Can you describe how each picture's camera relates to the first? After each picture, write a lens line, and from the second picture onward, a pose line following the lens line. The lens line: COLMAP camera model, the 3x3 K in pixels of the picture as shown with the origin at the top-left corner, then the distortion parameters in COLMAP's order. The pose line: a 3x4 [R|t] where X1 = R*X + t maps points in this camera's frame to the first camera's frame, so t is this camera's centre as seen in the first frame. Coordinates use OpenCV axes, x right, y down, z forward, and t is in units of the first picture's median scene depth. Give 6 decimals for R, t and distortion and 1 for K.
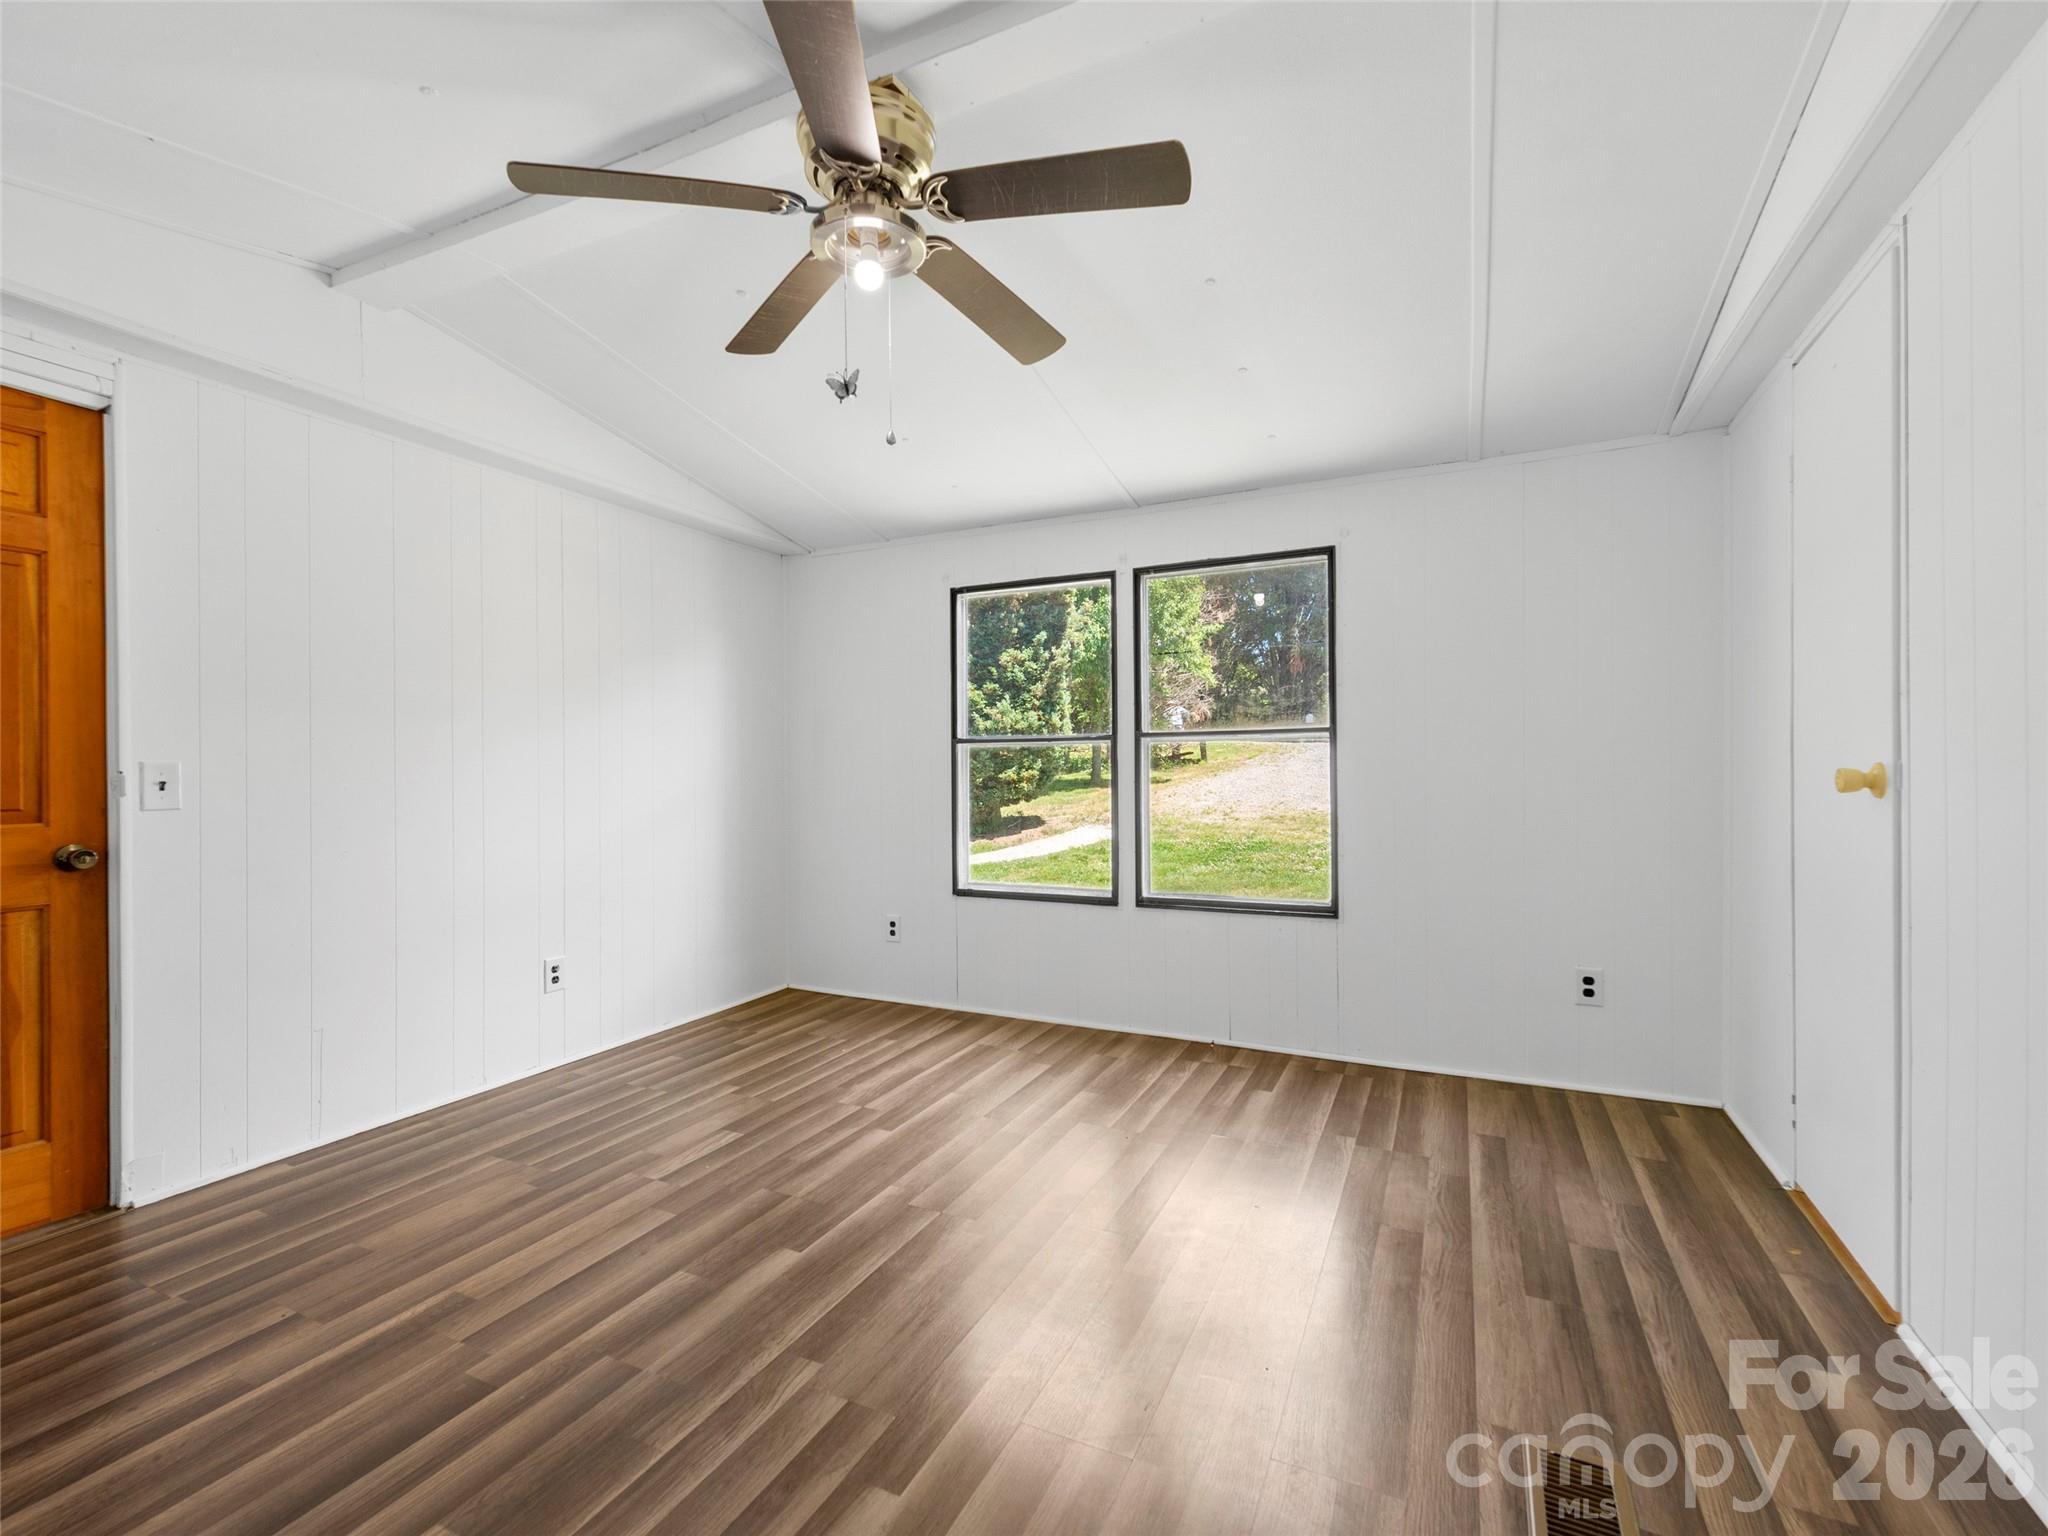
lens RADIAL K [[912.8, 0, 1023.9], [0, 912.8, 768.4], [0, 0, 1]] dist [0.015154, -0.001605]
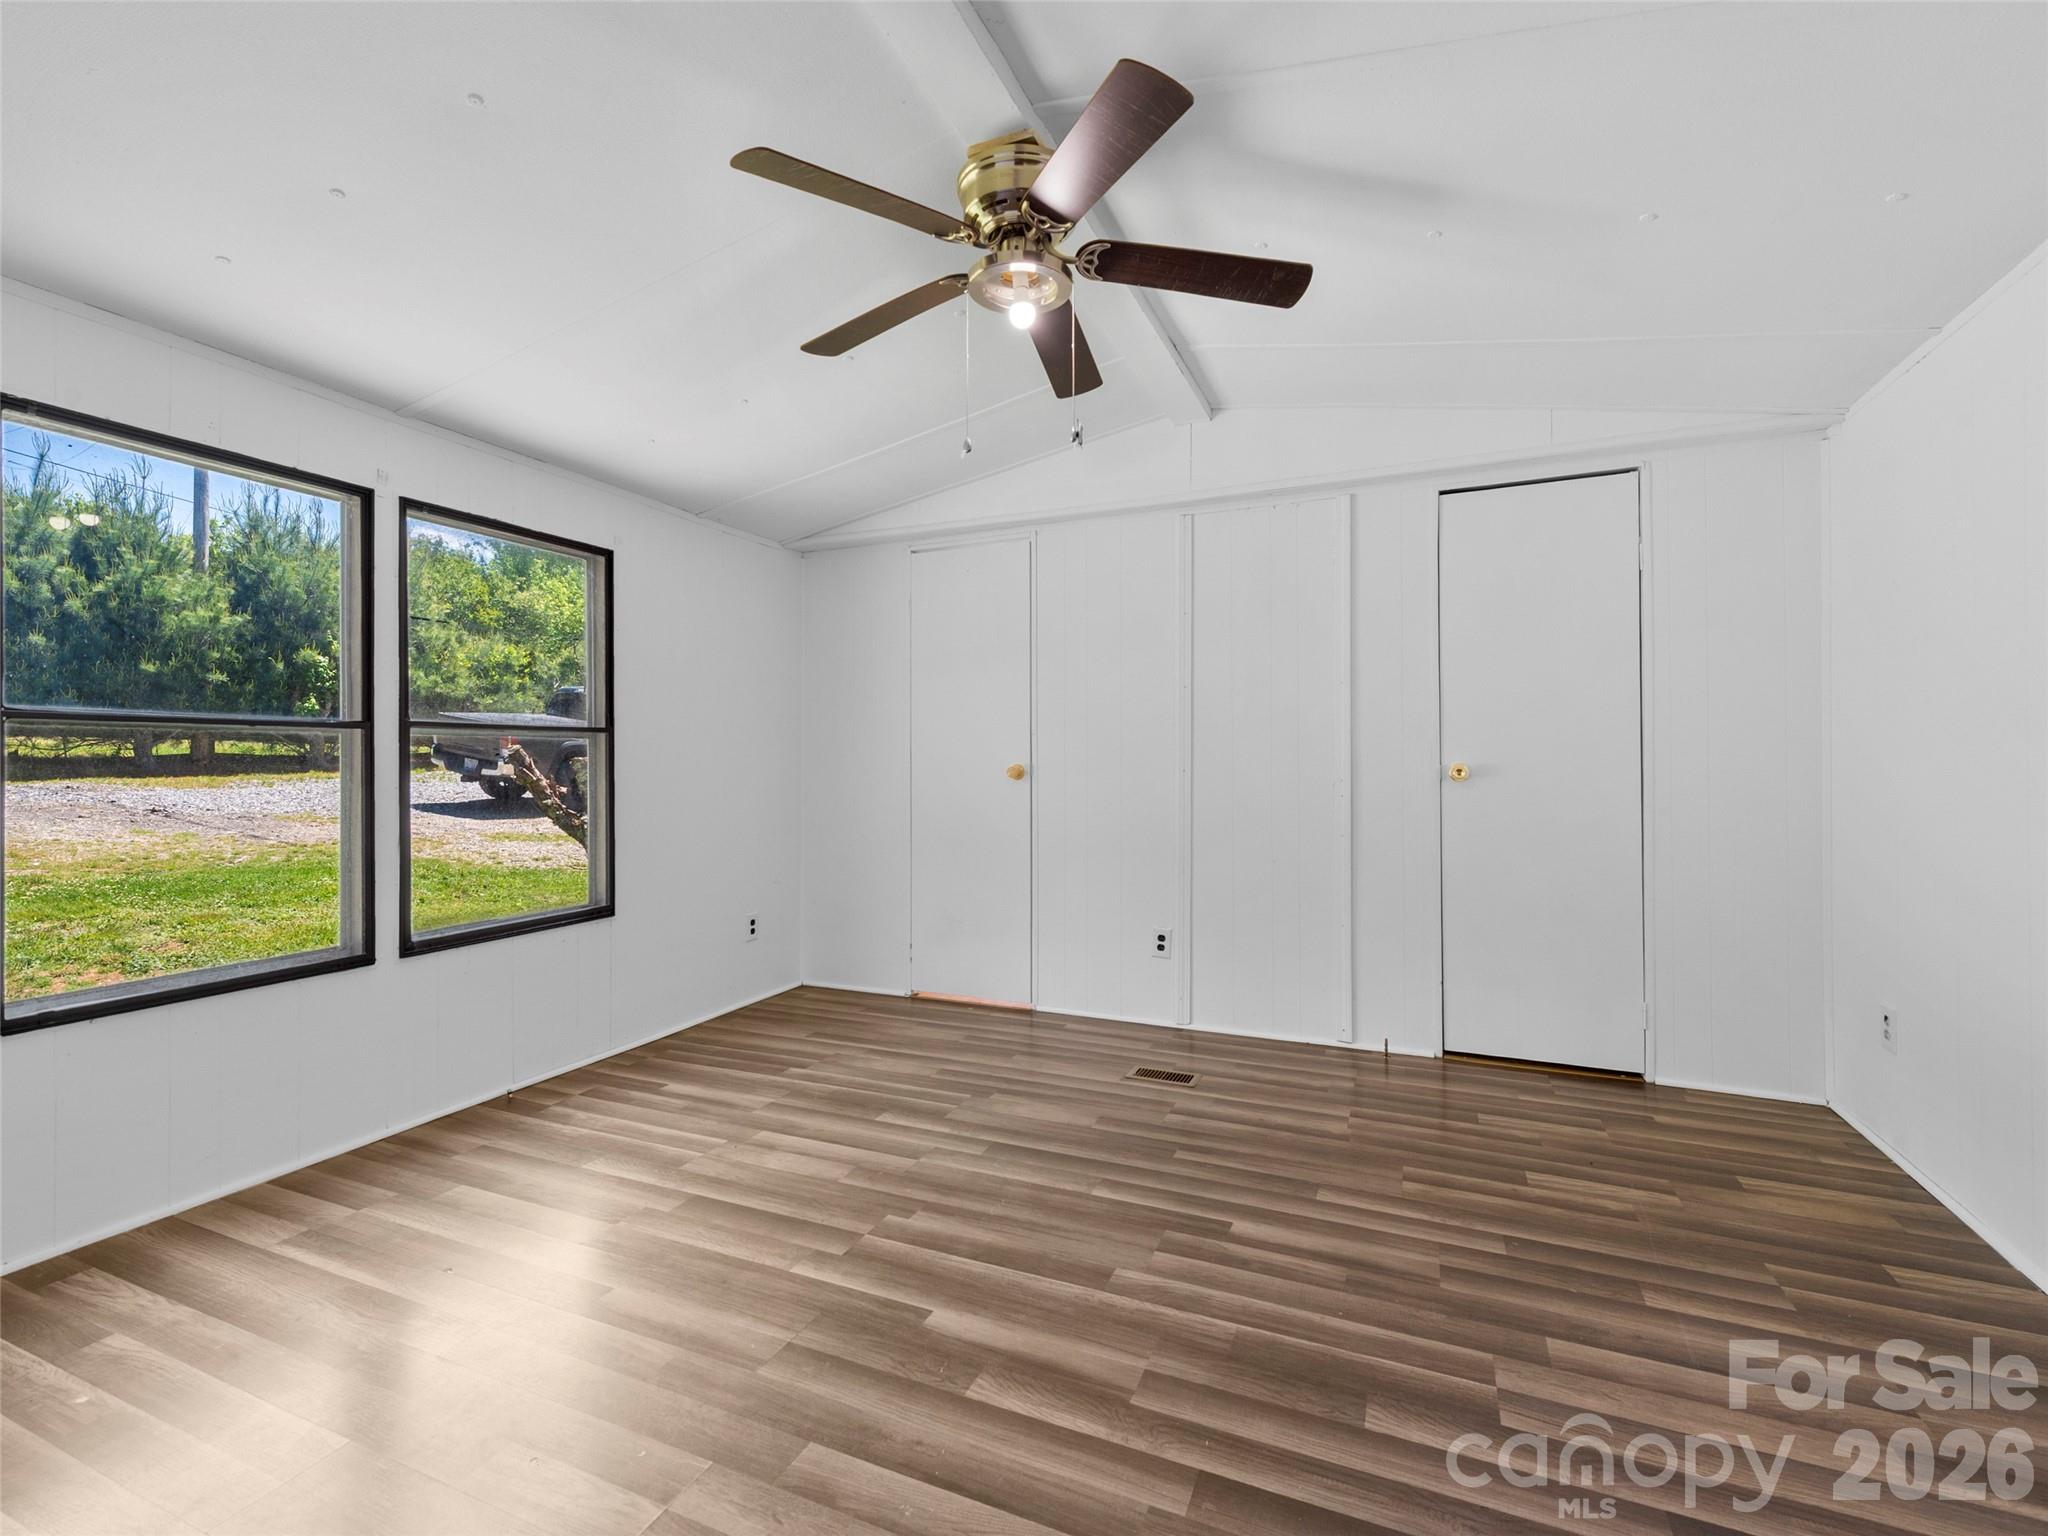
lens RADIAL K [[912.8, 0, 1023.5], [0, 912.8, 763.7], [0, 0, 1]] dist [0.015154, -0.001605]
pose [[-0.037981, 0.006785, 0.999255, -0.740862], [0.007017, 0.999954, -0.006523, 0.004199], [-0.999254, 0.006764, -0.038027, 0.615876]]
